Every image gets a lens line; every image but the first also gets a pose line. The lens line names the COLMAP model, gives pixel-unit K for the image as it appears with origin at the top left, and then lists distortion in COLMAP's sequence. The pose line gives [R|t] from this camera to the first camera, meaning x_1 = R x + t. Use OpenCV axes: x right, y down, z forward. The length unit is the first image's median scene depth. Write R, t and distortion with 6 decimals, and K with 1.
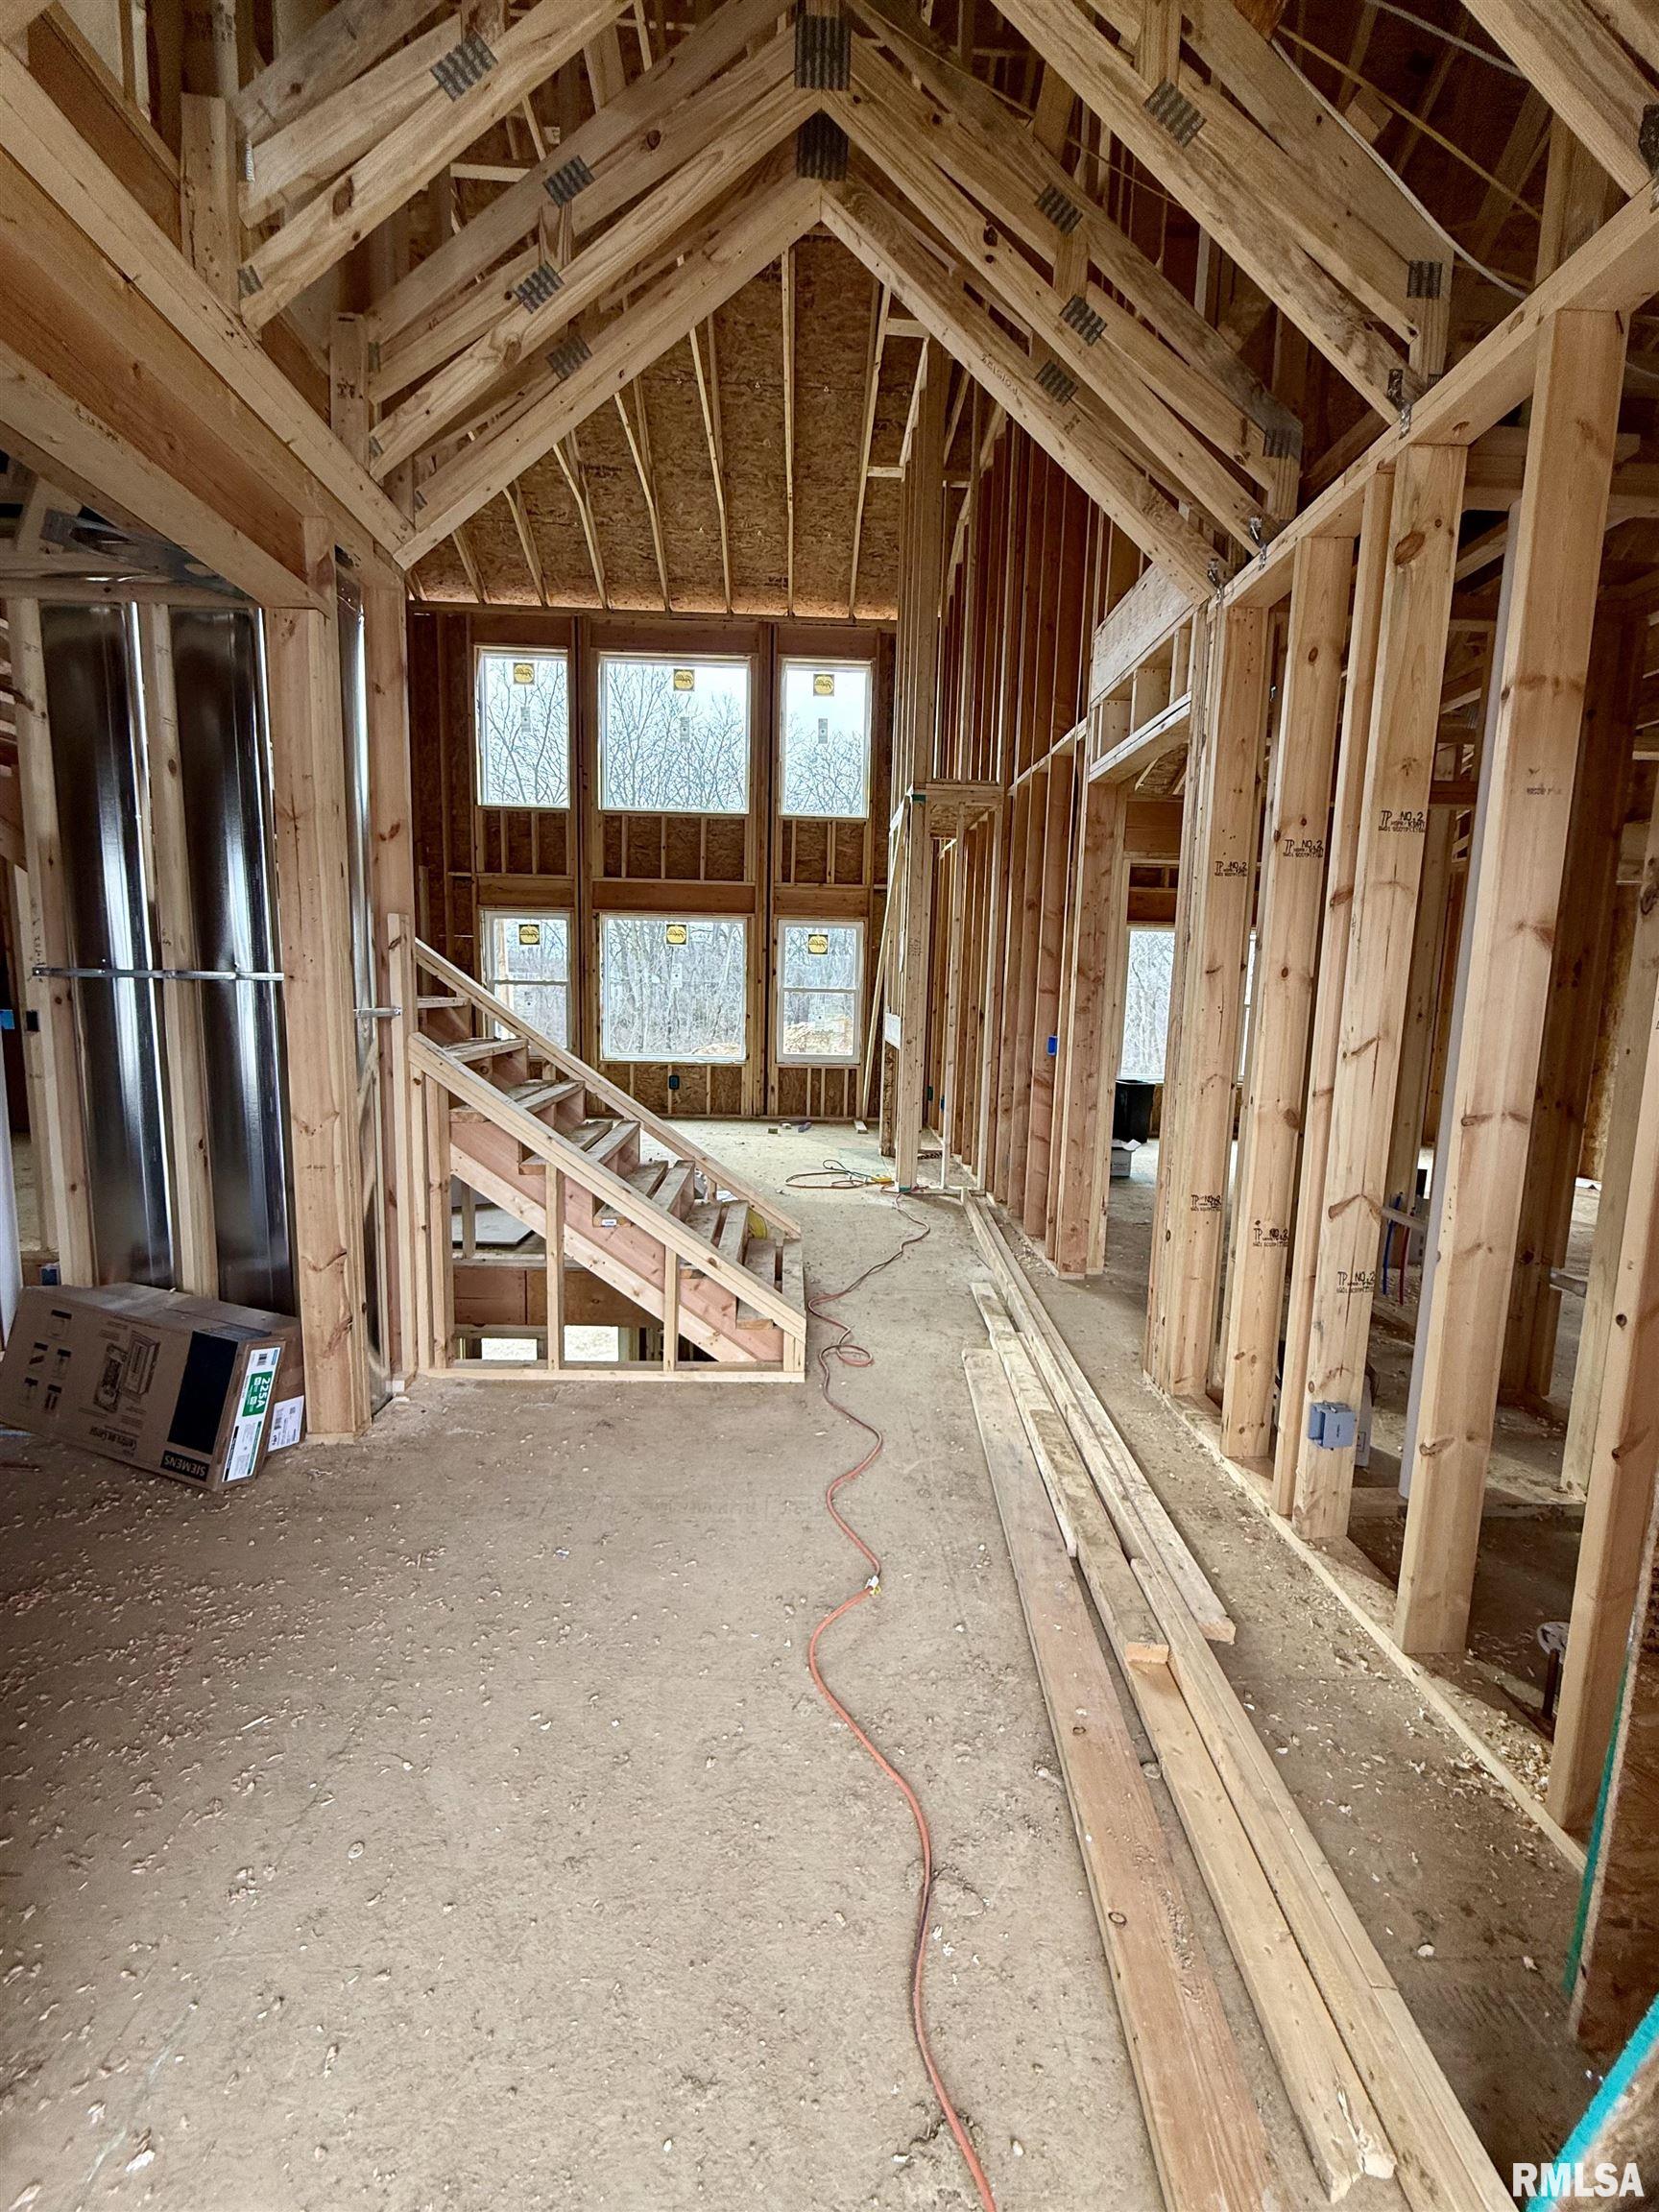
lens RADIAL K [[882.8, 0, 830.8], [0, 882.8, 1102.5], [0, 0, 1]] dist [-0.001383, 0.000176]
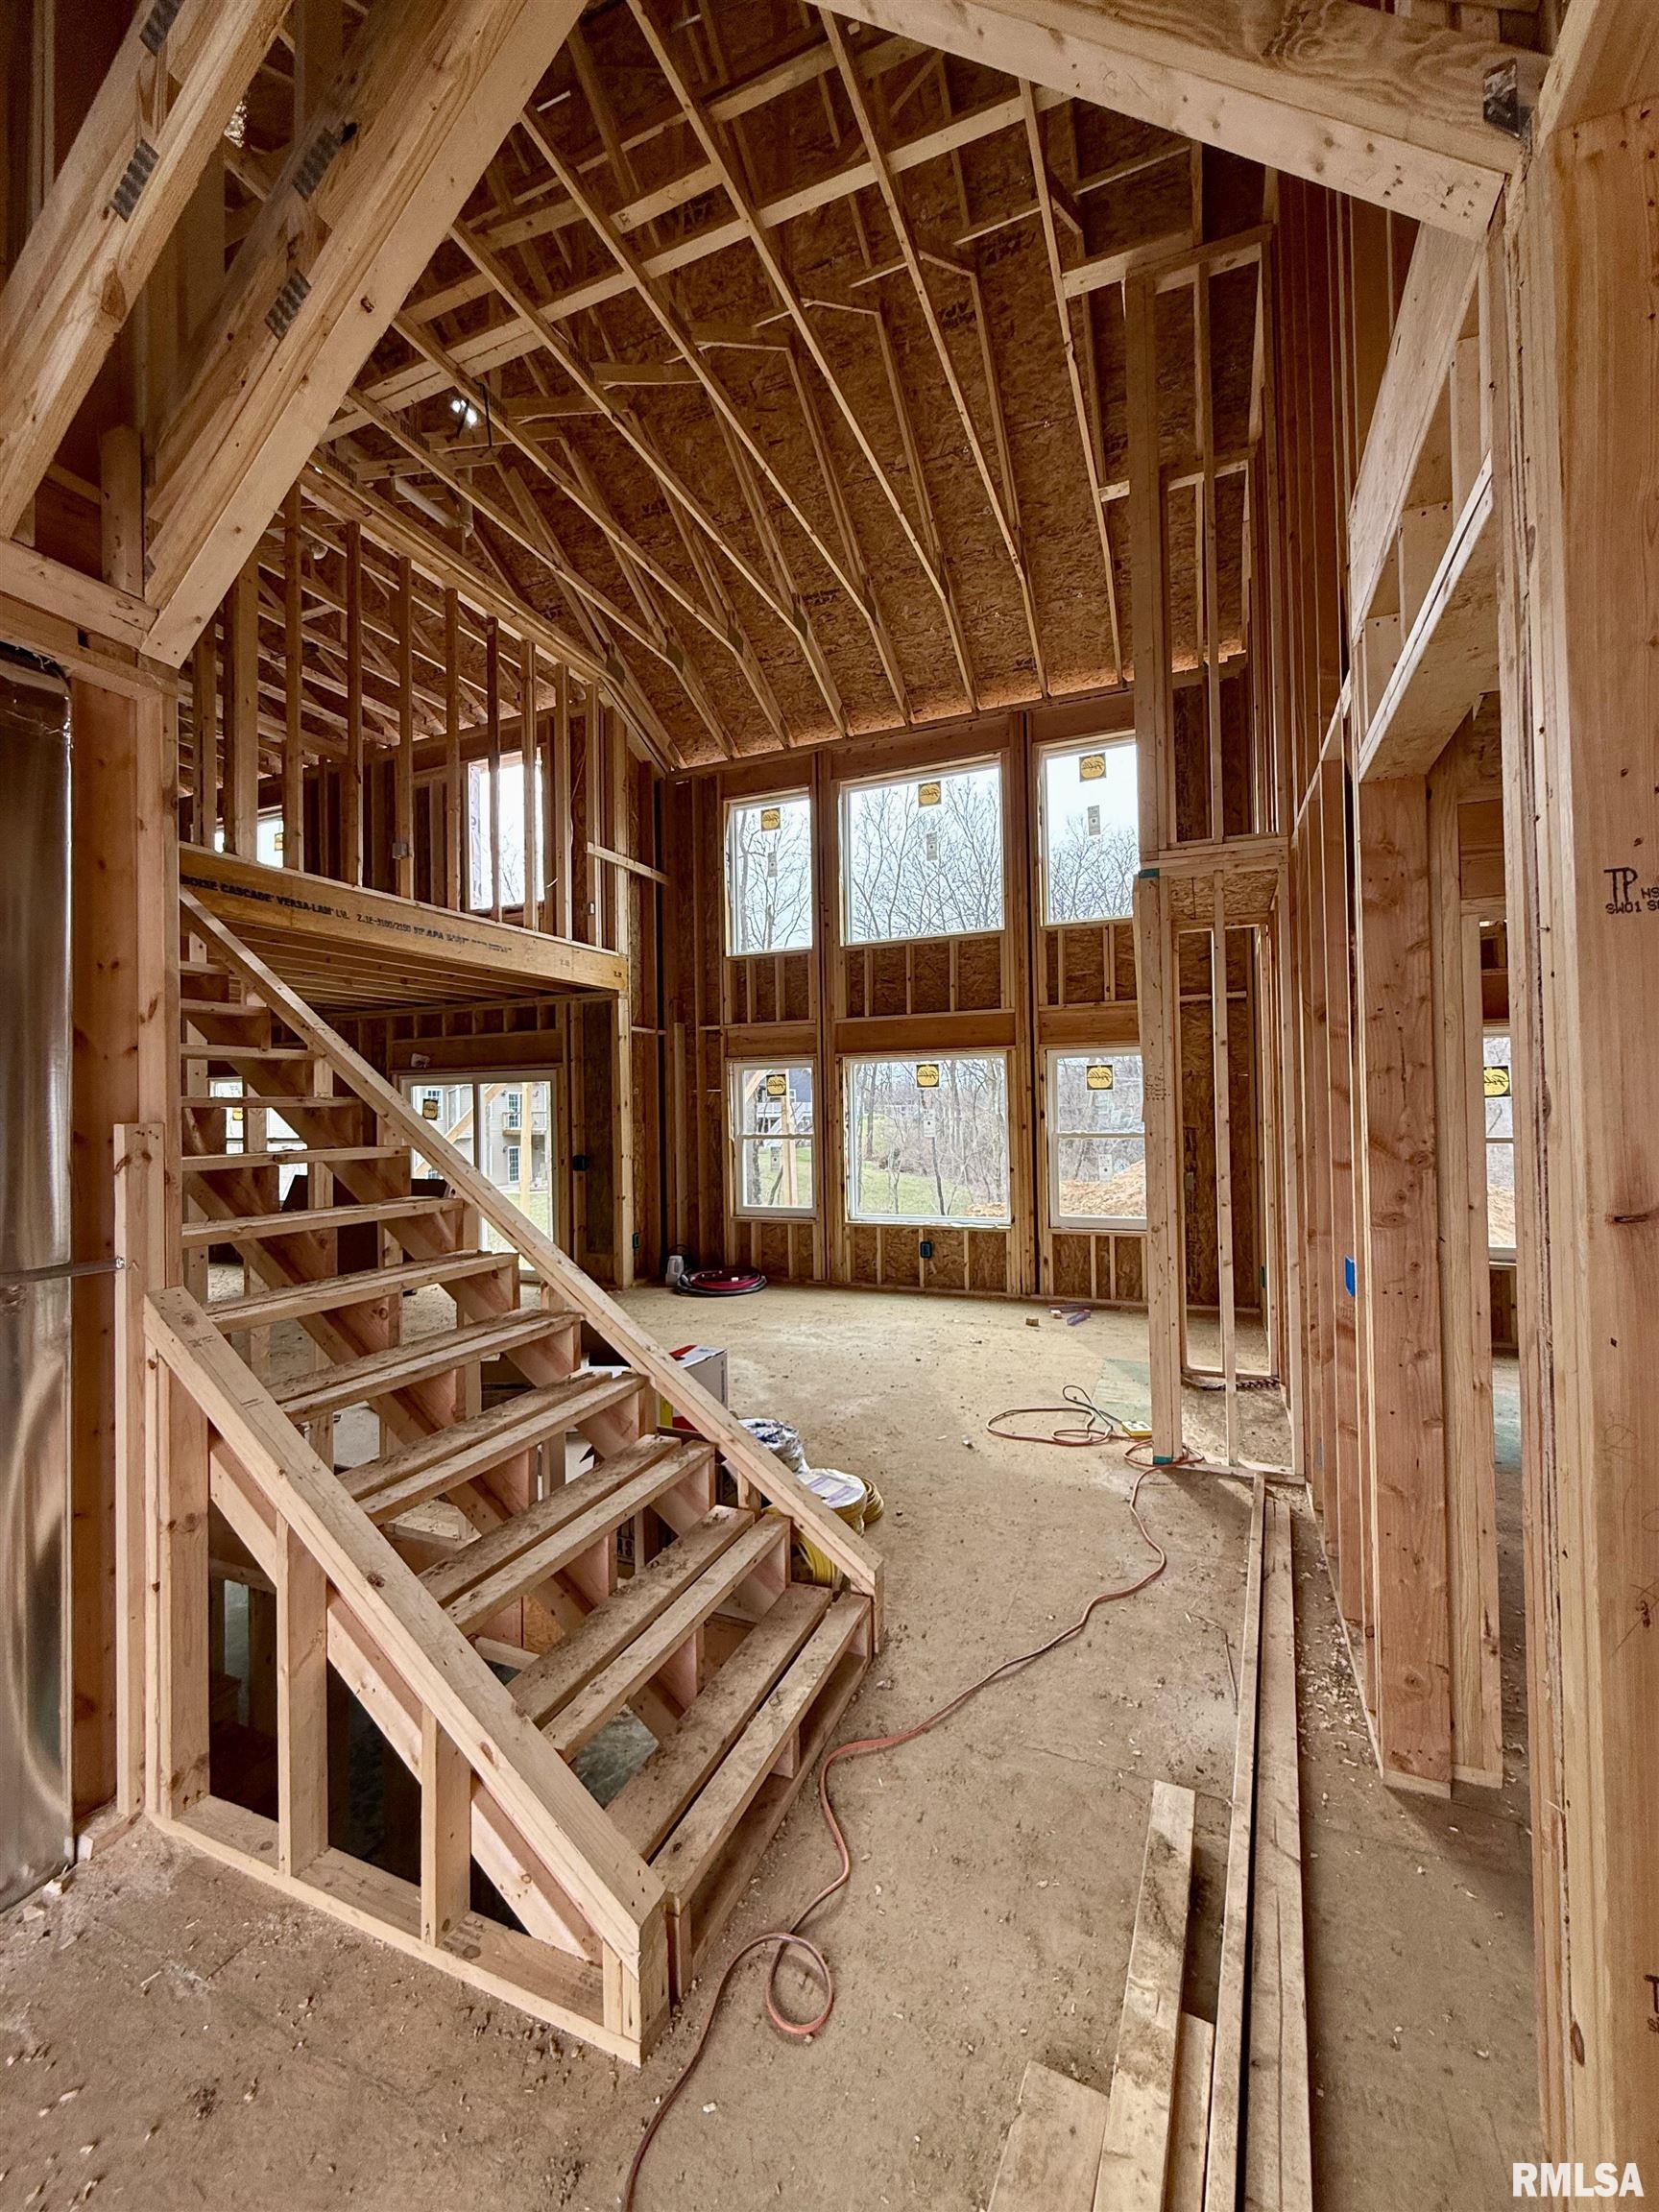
lens RADIAL K [[882.8, 0, 829.3], [0, 882.8, 1101.6], [0, 0, 1]] dist [-0.001383, 0.000176]
pose [[0.905924, -0.046088, -0.420925, 0.102256], [-0.013956, 0.990269, -0.138462, -0.046940], [0.423211, 0.131311, 0.896465, 0.199619]]
